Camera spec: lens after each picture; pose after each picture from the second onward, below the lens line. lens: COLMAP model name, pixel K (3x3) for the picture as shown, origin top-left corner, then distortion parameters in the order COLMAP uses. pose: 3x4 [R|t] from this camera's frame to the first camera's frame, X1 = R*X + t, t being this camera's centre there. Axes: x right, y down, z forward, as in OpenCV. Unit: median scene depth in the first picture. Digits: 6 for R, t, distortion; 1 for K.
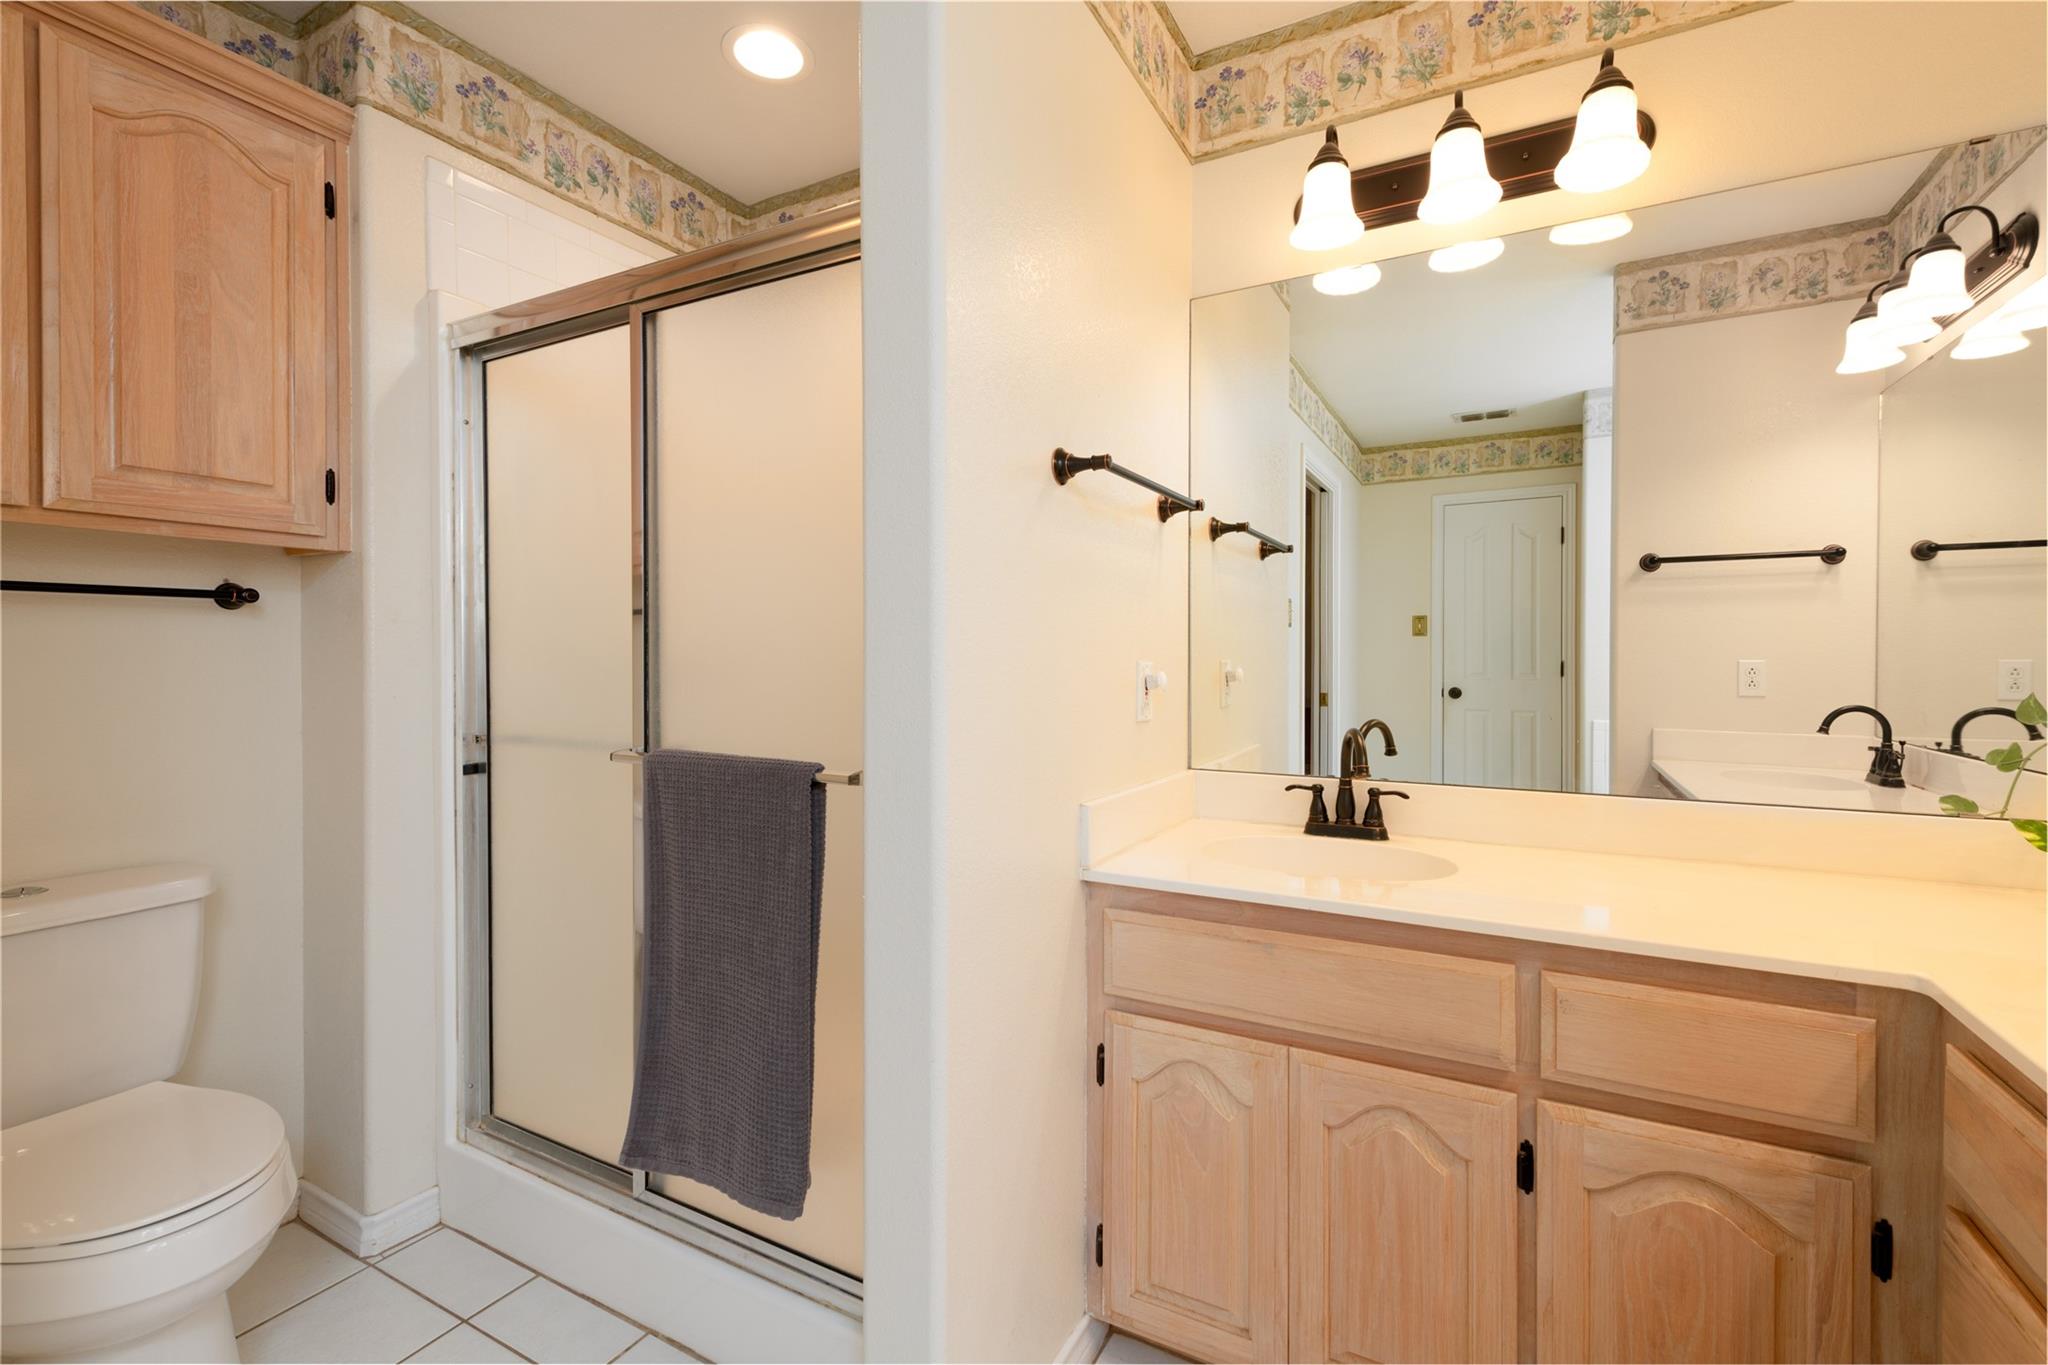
lens RADIAL K [[889.9, 0, 1026.9], [0, 889.9, 669.7], [0, 0, 1]] dist [0.001543, -0.000501]
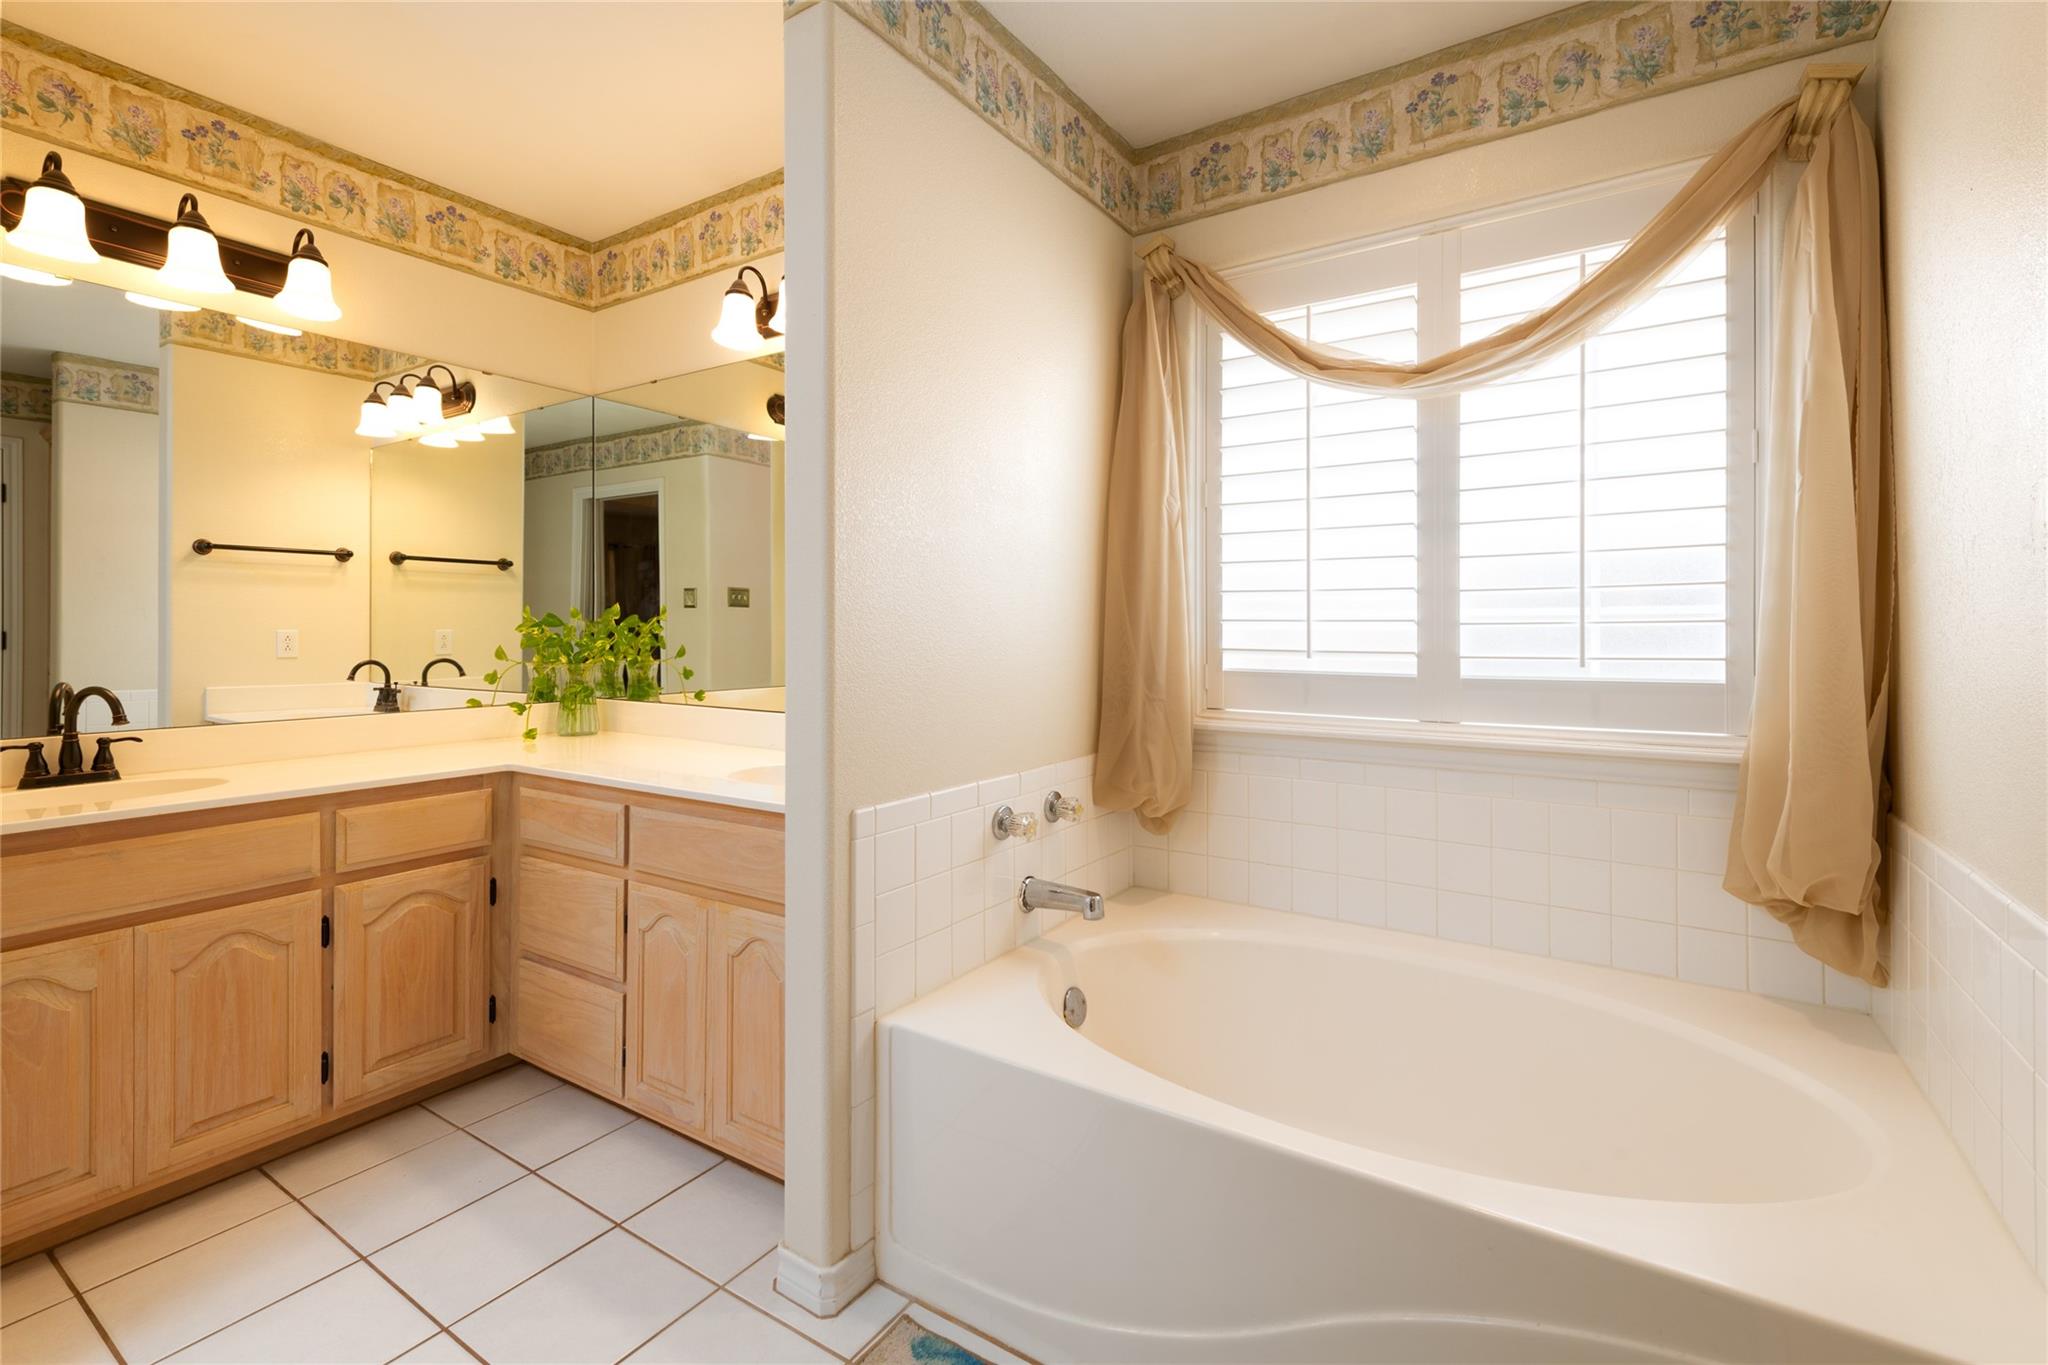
lens RADIAL K [[920.5, 0, 1024.3], [0, 920.5, 623.6], [0, 0, 1]] dist [0.006073, -0.000271]
pose [[0.087888, 0.007391, 0.996103, -0.713986], [0.013401, 0.999873, -0.008601, 0.009617], [-0.996040, 0.014105, 0.087777, -0.314104]]
